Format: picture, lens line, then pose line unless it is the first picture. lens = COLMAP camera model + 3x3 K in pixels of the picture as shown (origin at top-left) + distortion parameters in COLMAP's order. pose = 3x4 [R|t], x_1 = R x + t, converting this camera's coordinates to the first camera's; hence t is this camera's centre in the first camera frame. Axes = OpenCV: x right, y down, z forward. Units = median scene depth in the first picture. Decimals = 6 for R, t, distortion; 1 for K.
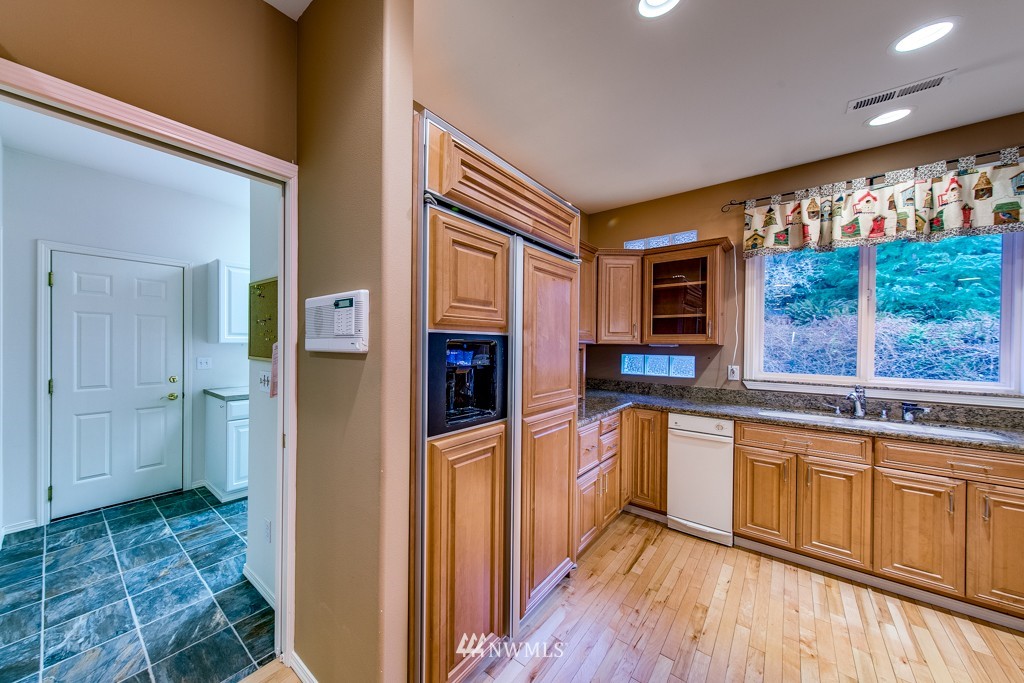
lens RADIAL K [[367.8, 0, 443.2], [0, 367.8, 346.3], [0, 0, 1]] dist [0.002967, 0.000256]
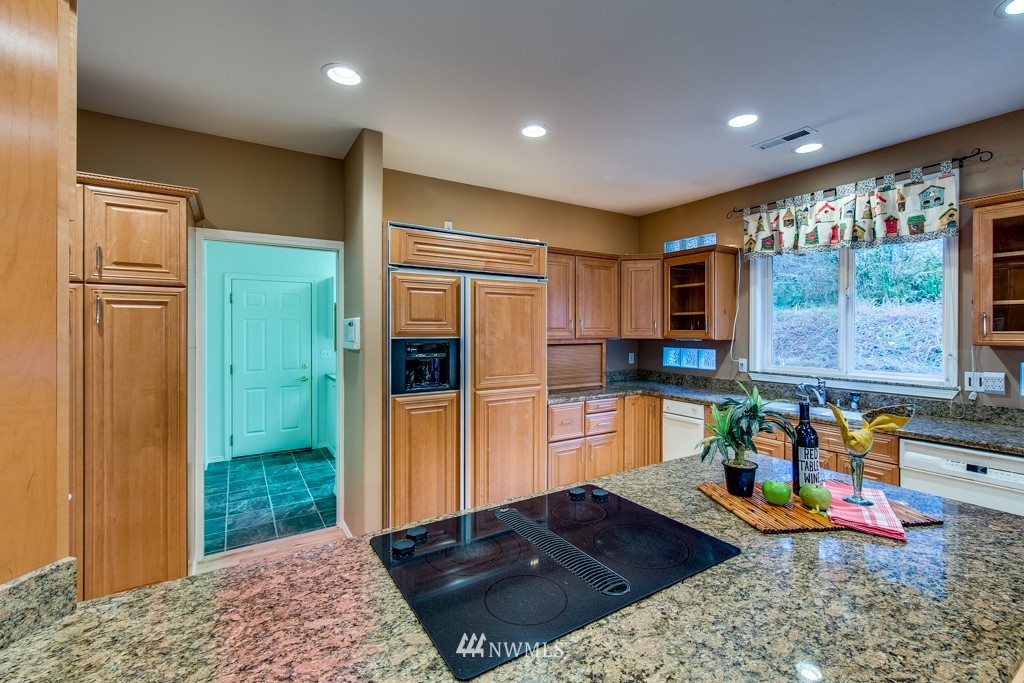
lens RADIAL K [[441.7, 0, 517.2], [0, 441.7, 331.5], [0, 0, 1]] dist [0.001255, 0.000095]
pose [[0.969449, -0.008239, -0.245153, 0.532616], [0.006730, 0.999953, -0.006993, -0.026023], [0.245199, 0.005129, 0.969459, -0.484176]]
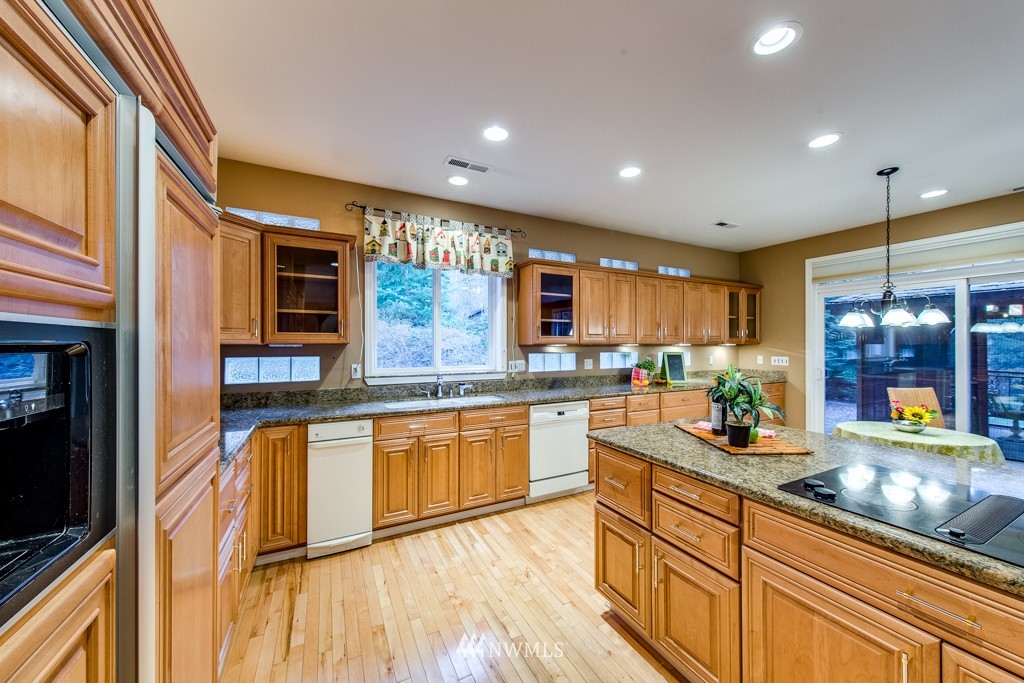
lens RADIAL K [[372.9, 0, 526.1], [0, 372.9, 343.5], [0, 0, 1]] dist [0.004852, -0.000050]
pose [[0.319678, -0.008291, 0.947490, -0.046104], [0.011209, 0.999925, 0.004968, -0.005737], [-0.947460, 0.009032, 0.319747, 0.255642]]
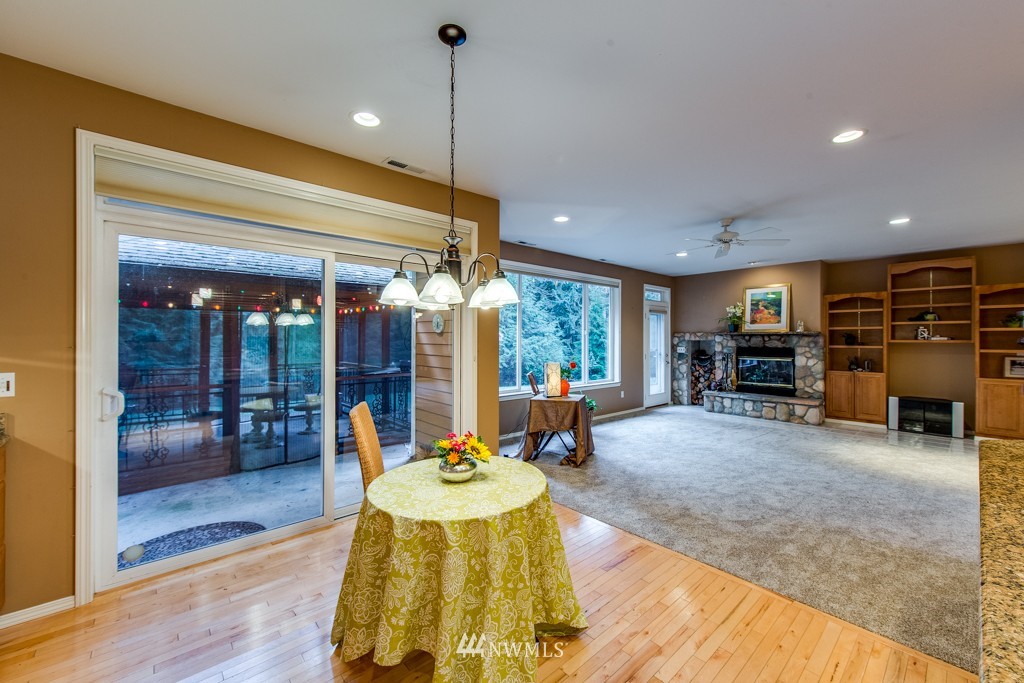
lens RADIAL K [[409.2, 0, 516.7], [0, 409.2, 338.1], [0, 0, 1]] dist [0.001571, 0.000149]
pose [[-0.996233, -0.011739, 0.085916, 1.168087], [-0.011064, 0.999904, 0.008325, 0.005630], [-0.086006, 0.007343, -0.996268, 0.276926]]
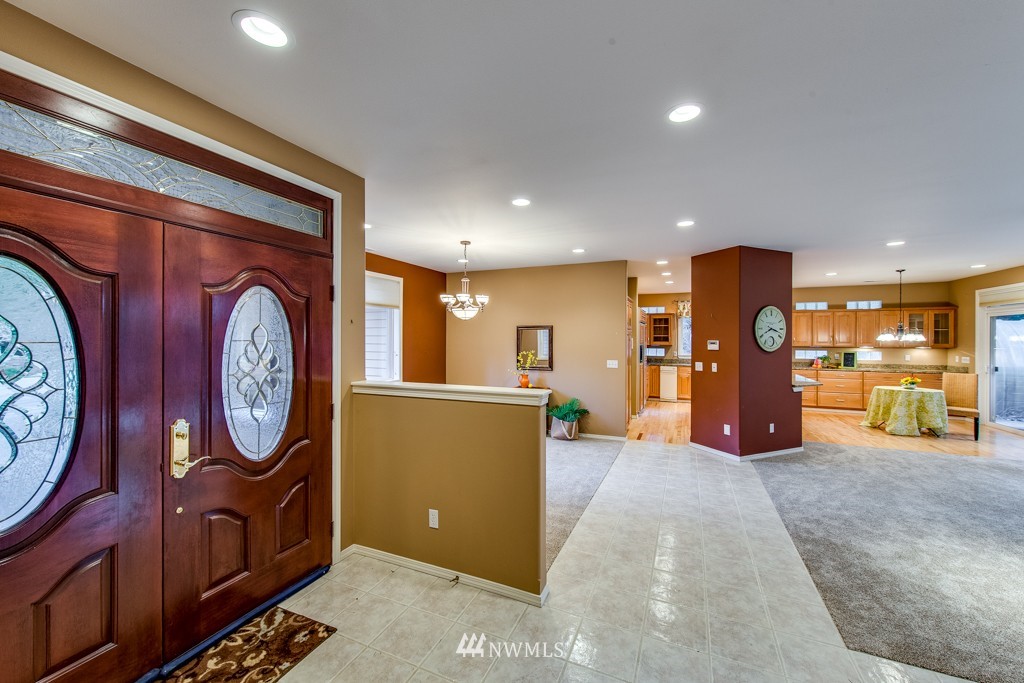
lens RADIAL K [[386.6, 0, 520.4], [0, 386.6, 339.3], [0, 0, 1]] dist [0.001251, 0.000068]
pose [[0.941440, -0.006285, 0.337122, -1.813384], [0.007817, 0.999964, -0.003186, -0.059536], [-0.337089, 0.005635, 0.941456, -1.920870]]
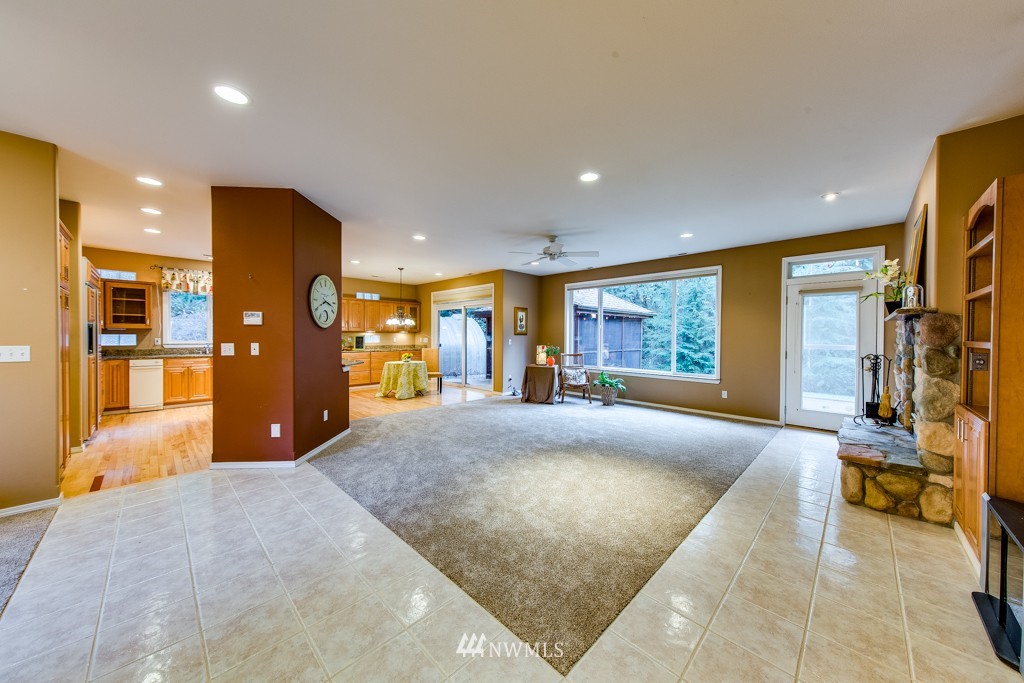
lens RADIAL K [[349.9, 0, 518.4], [0, 349.9, 338.3], [0, 0, 1]] dist [0.002637, 0.000025]
pose [[0.014035, -0.018304, 0.999734, -1.498006], [0.003530, 0.999827, 0.018256, 0.024614], [-0.999895, 0.003272, 0.014098, -1.392874]]
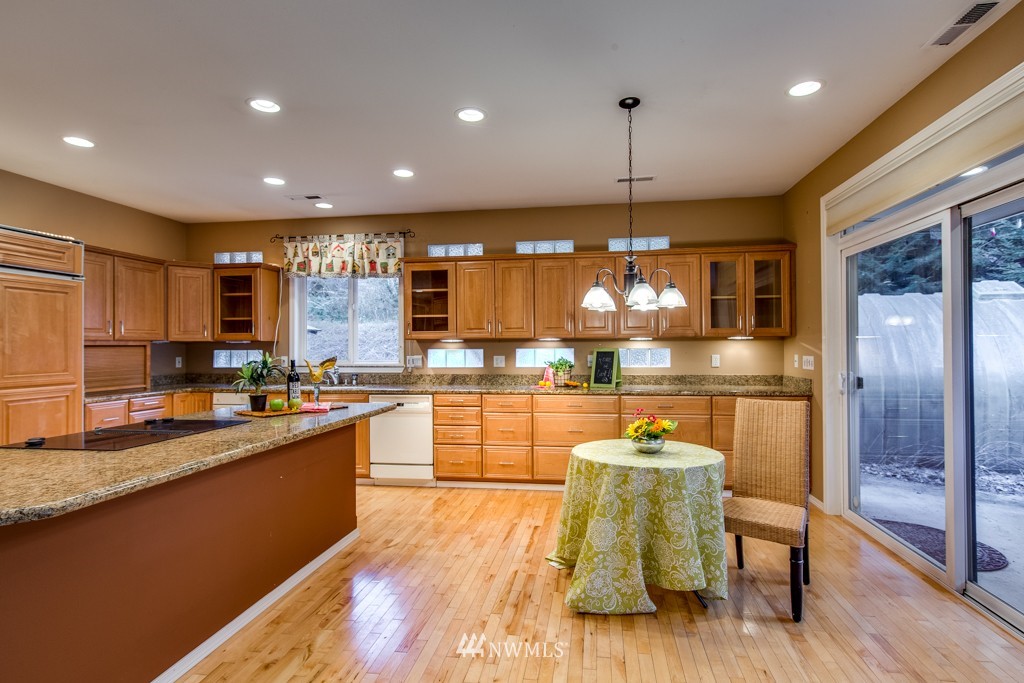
lens RADIAL K [[510.3, 0, 520.1], [0, 510.3, 342.6], [0, 0, 1]] dist [0.001912, 0.000369]
pose [[0.820060, -0.010239, 0.572185, 0.490313], [0.018804, 0.999782, -0.009059, 0.040388], [-0.571968, 0.018188, 0.820074, -1.175062]]
